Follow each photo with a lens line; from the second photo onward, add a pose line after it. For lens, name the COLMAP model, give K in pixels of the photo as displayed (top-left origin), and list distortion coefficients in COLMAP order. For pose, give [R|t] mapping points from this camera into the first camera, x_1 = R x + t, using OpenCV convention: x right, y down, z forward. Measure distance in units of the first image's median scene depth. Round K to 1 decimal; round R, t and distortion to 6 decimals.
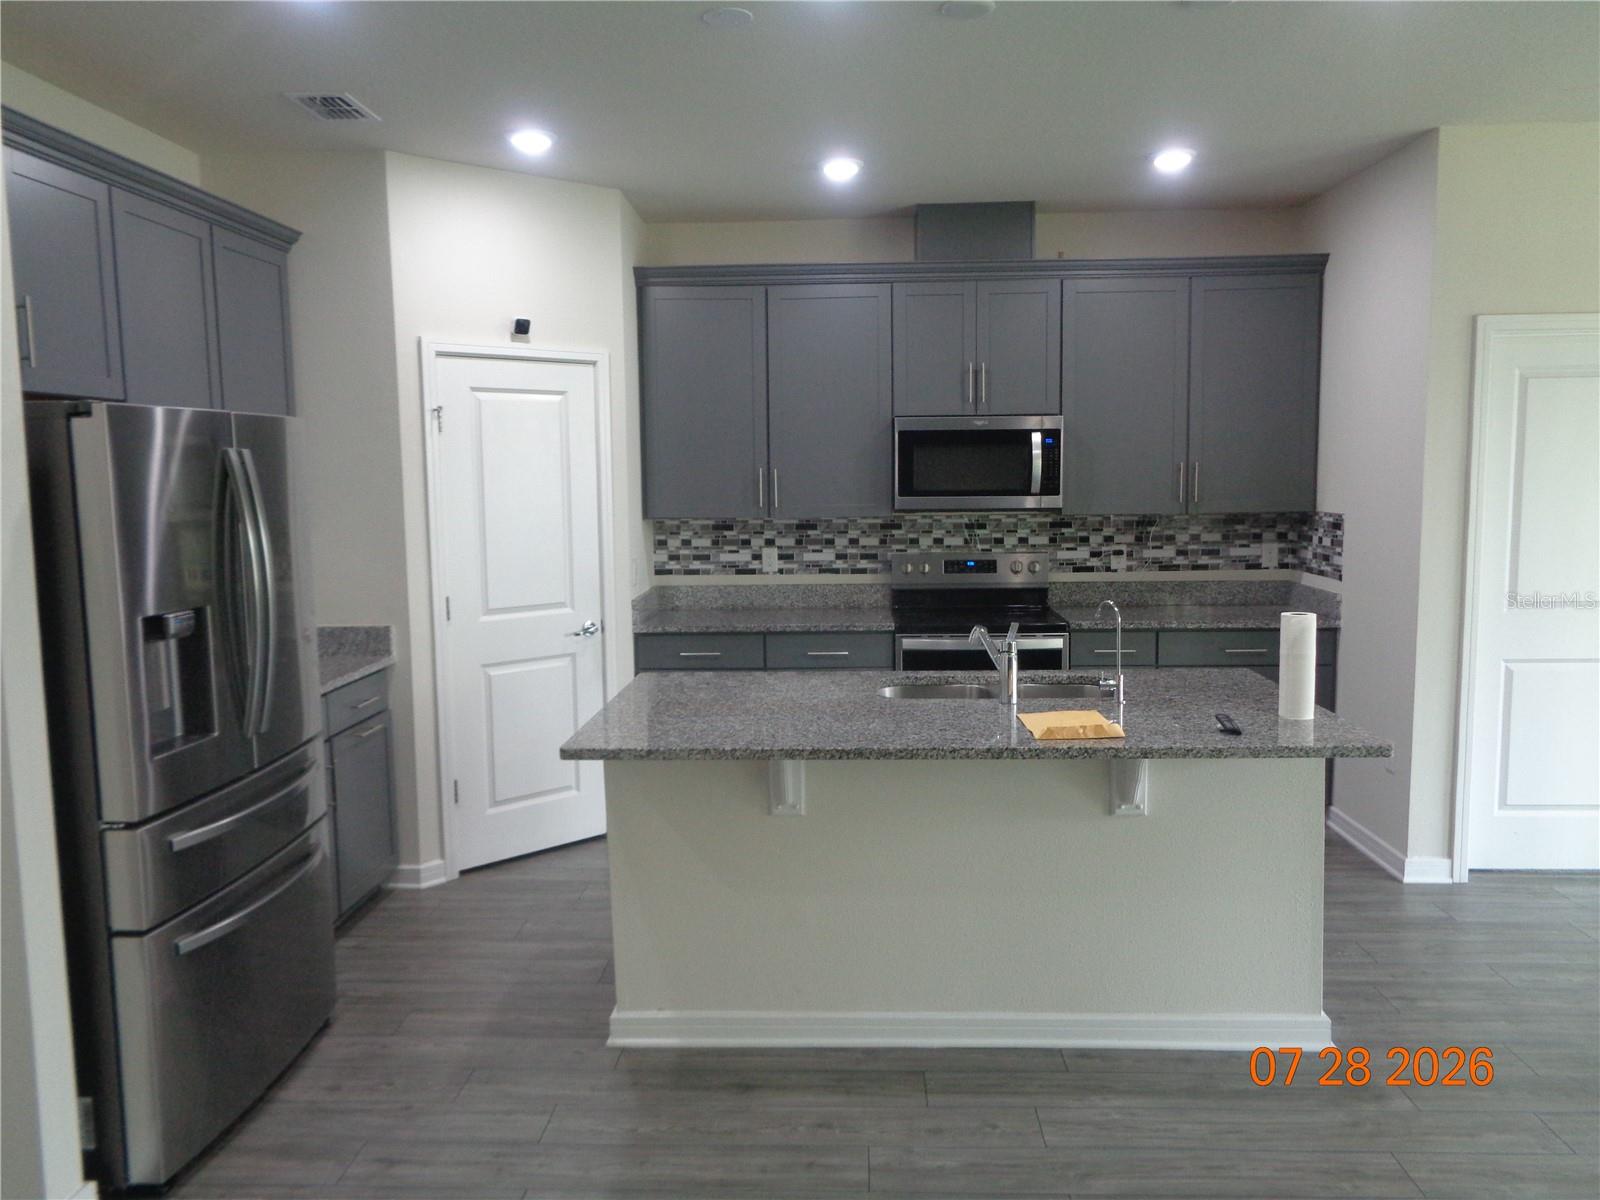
lens RADIAL K [[1210.8, 0, 808.1], [0, 1210.8, 600.2], [0, 0, 1]] dist [0.013335, 0.009827]
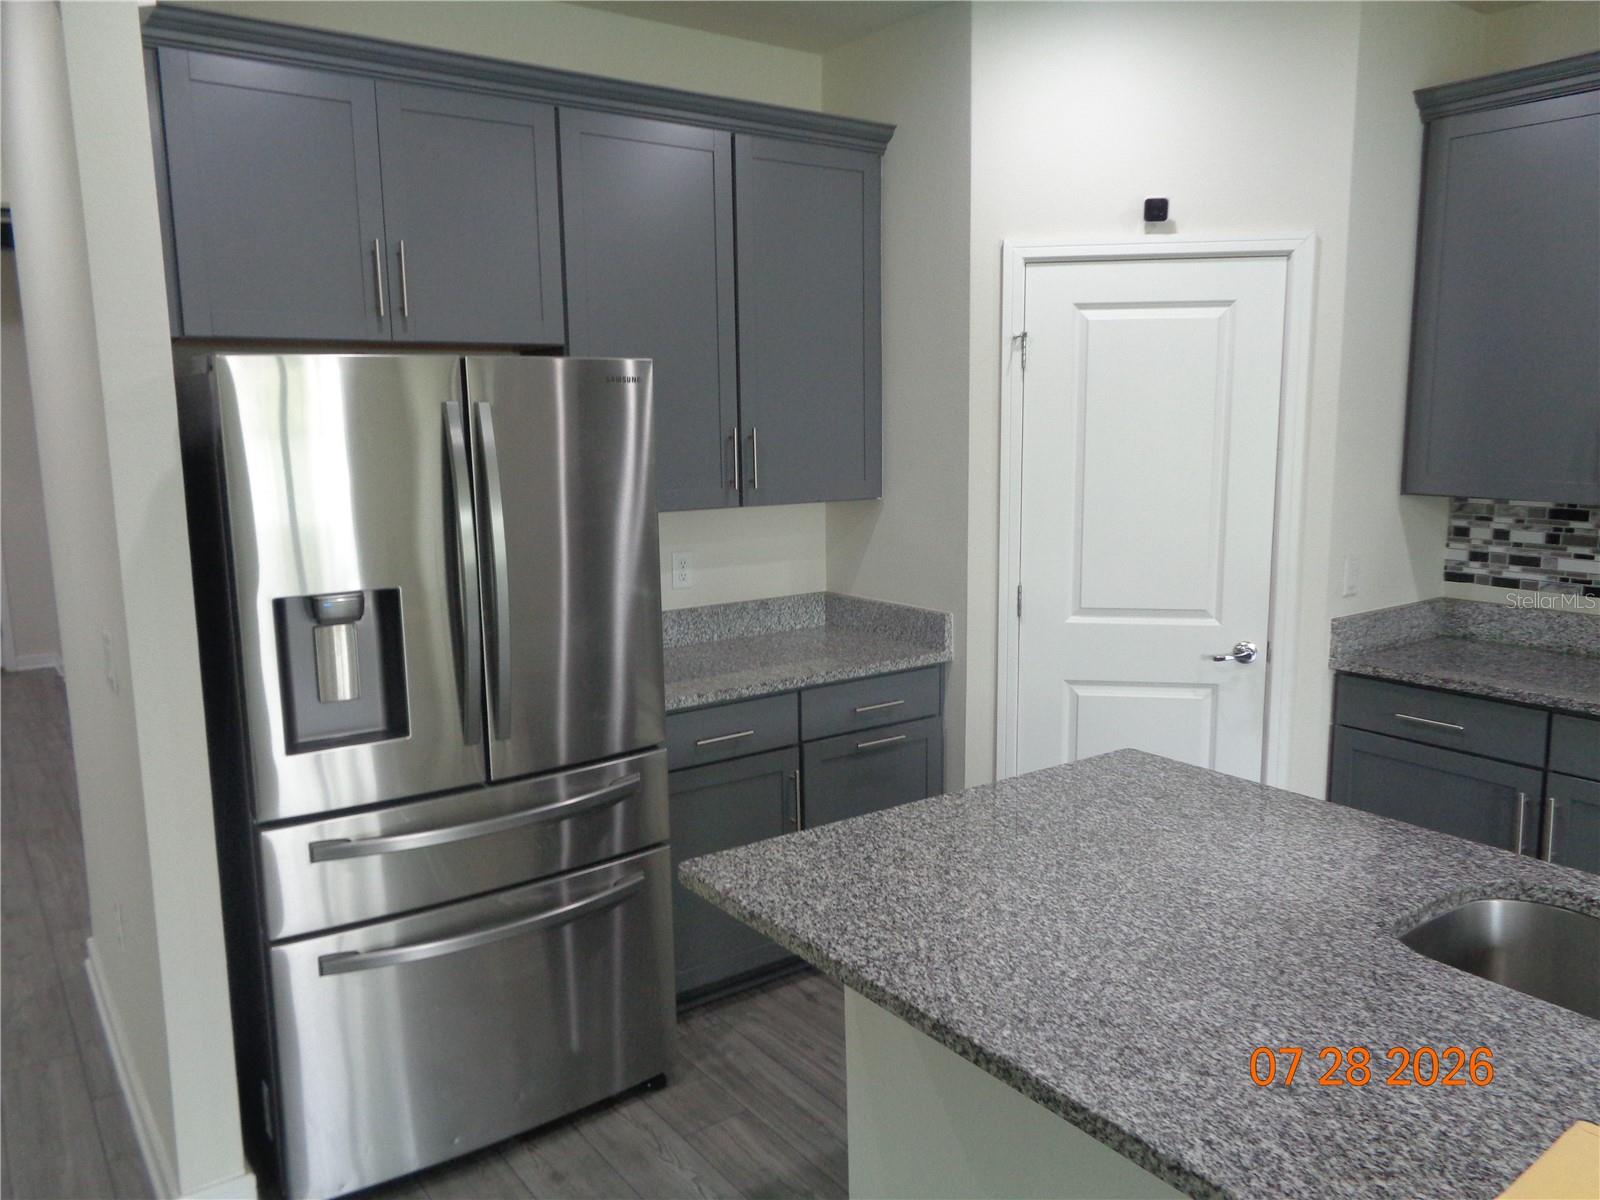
lens RADIAL K [[1210.8, 0, 824.2], [0, 1210.8, 592.4], [0, 0, 1]] dist [0.013335, 0.009827]
pose [[0.626965, 0.122340, -0.769381, 0.168080], [-0.086226, 0.992422, 0.087540, -0.043336], [0.774261, 0.011456, 0.632763, 0.338888]]
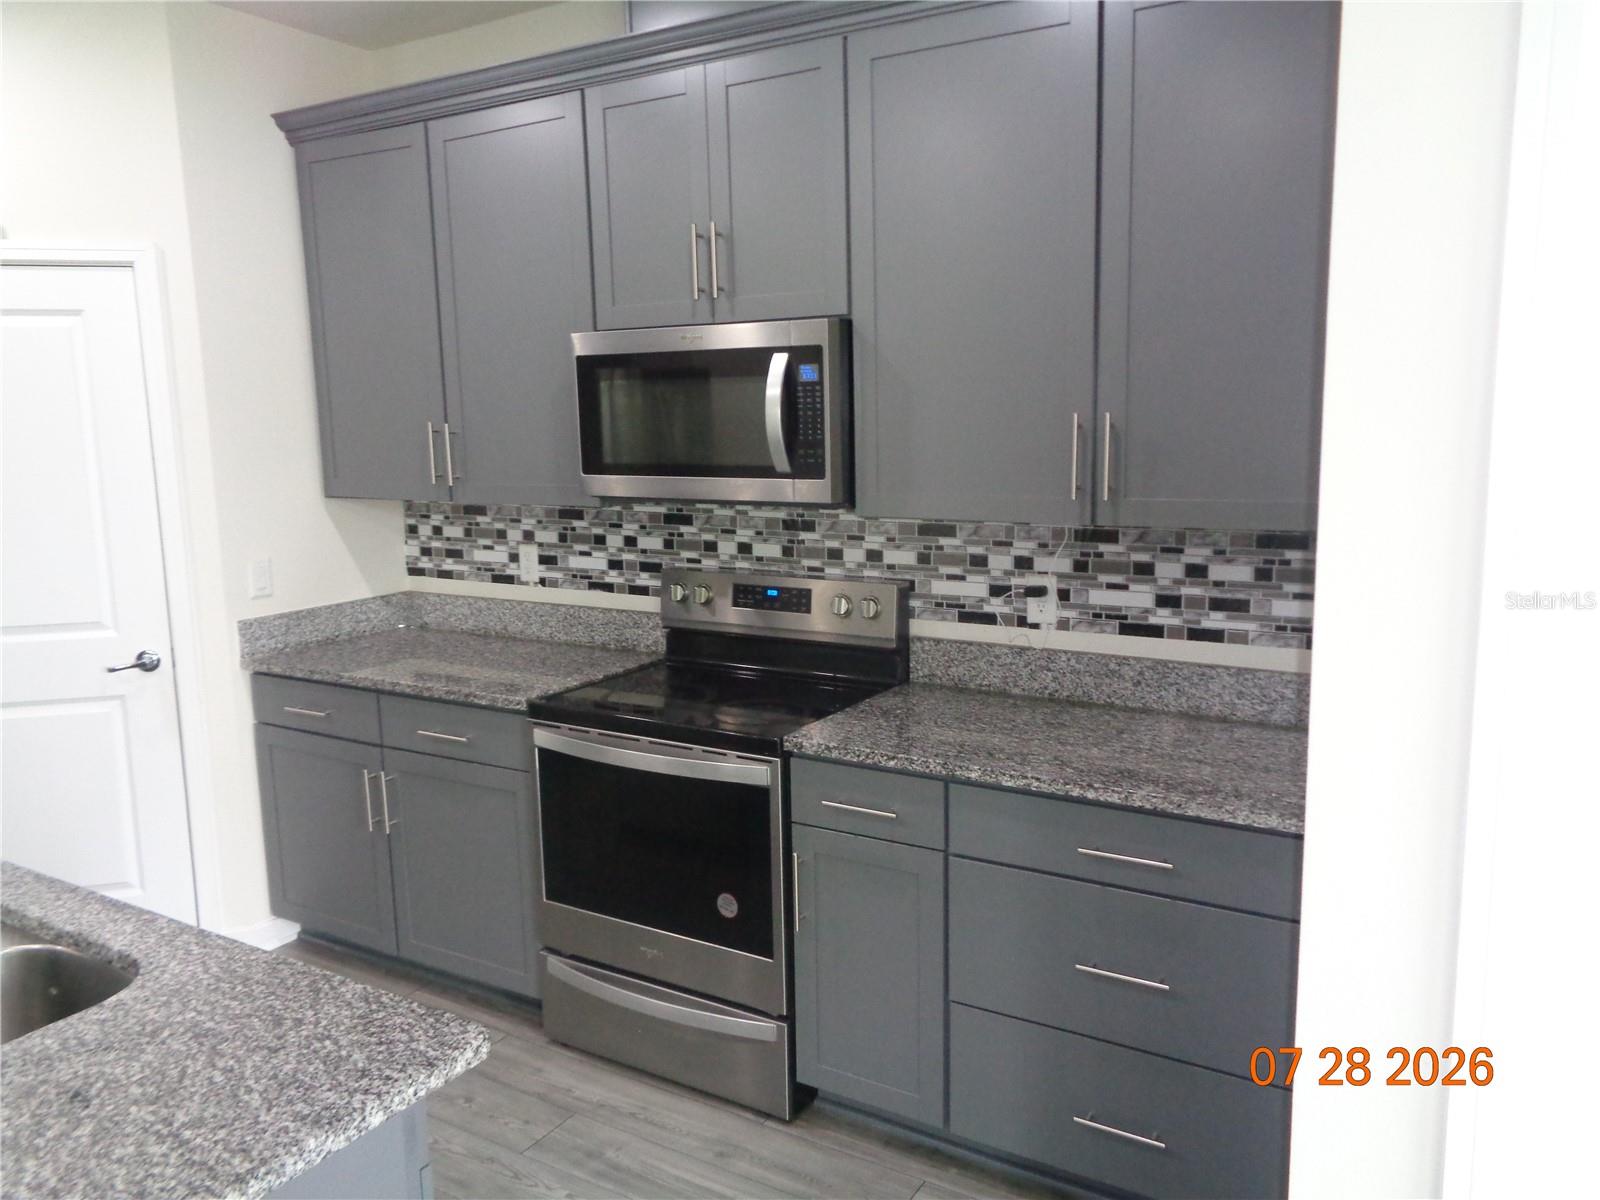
lens RADIAL K [[1210.8, 0, 801.6], [0, 1210.8, 600.1], [0, 0, 1]] dist [0.013335, 0.009827]
pose [[0.867762, 0.073568, -0.491504, 0.416979], [-0.045616, 0.996599, 0.068634, -0.065322], [0.494881, -0.037137, 0.868167, 0.516604]]
